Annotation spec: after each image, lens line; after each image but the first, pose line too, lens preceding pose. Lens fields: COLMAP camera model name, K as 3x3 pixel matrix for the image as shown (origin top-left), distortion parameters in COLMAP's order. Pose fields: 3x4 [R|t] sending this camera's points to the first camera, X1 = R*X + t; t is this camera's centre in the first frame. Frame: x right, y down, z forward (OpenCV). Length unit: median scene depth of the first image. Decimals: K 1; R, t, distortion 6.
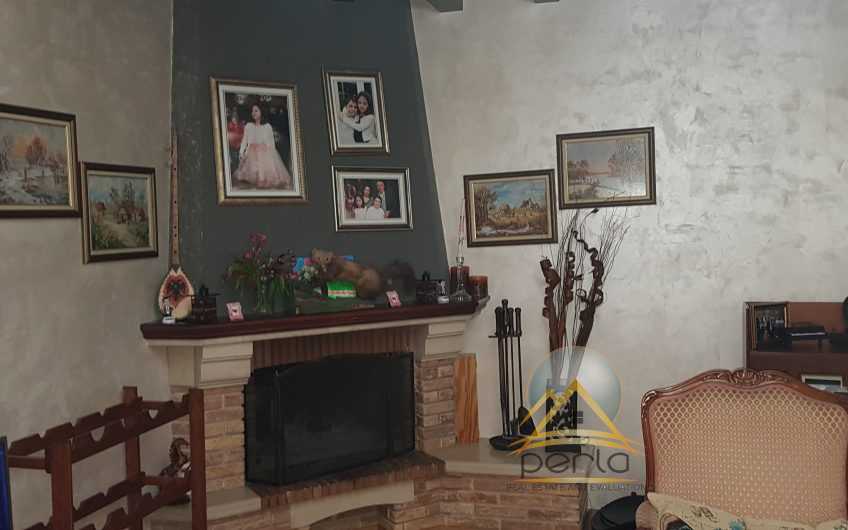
lens RADIAL K [[864.3, 0, 425.6], [0, 864.3, 282.7], [0, 0, 1]] dist [0.140366, -0.343880]
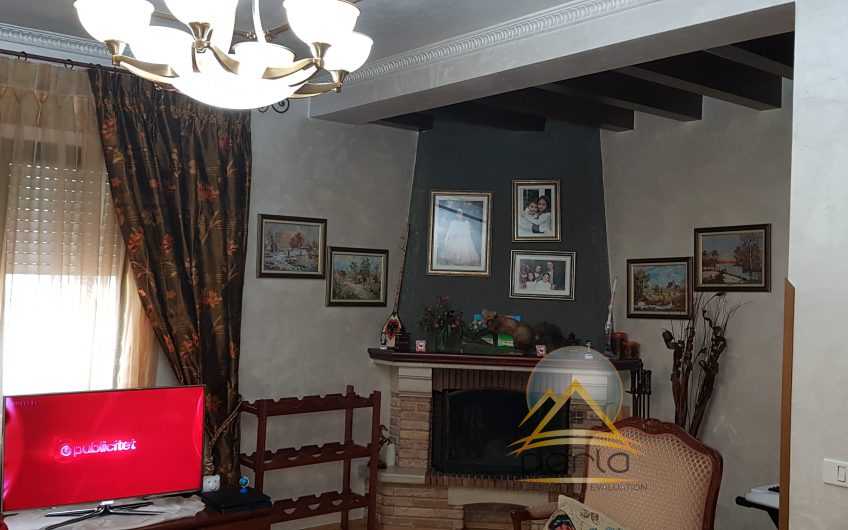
lens RADIAL K [[864.3, 0, 425.6], [0, 864.3, 282.7], [0, 0, 1]] dist [0.140366, -0.343880]
pose [[0.791277, 0.050473, -0.609371, 0.614966], [-0.095086, 0.994621, -0.041088, -0.013632], [0.604019, 0.090455, 0.791820, -0.162210]]
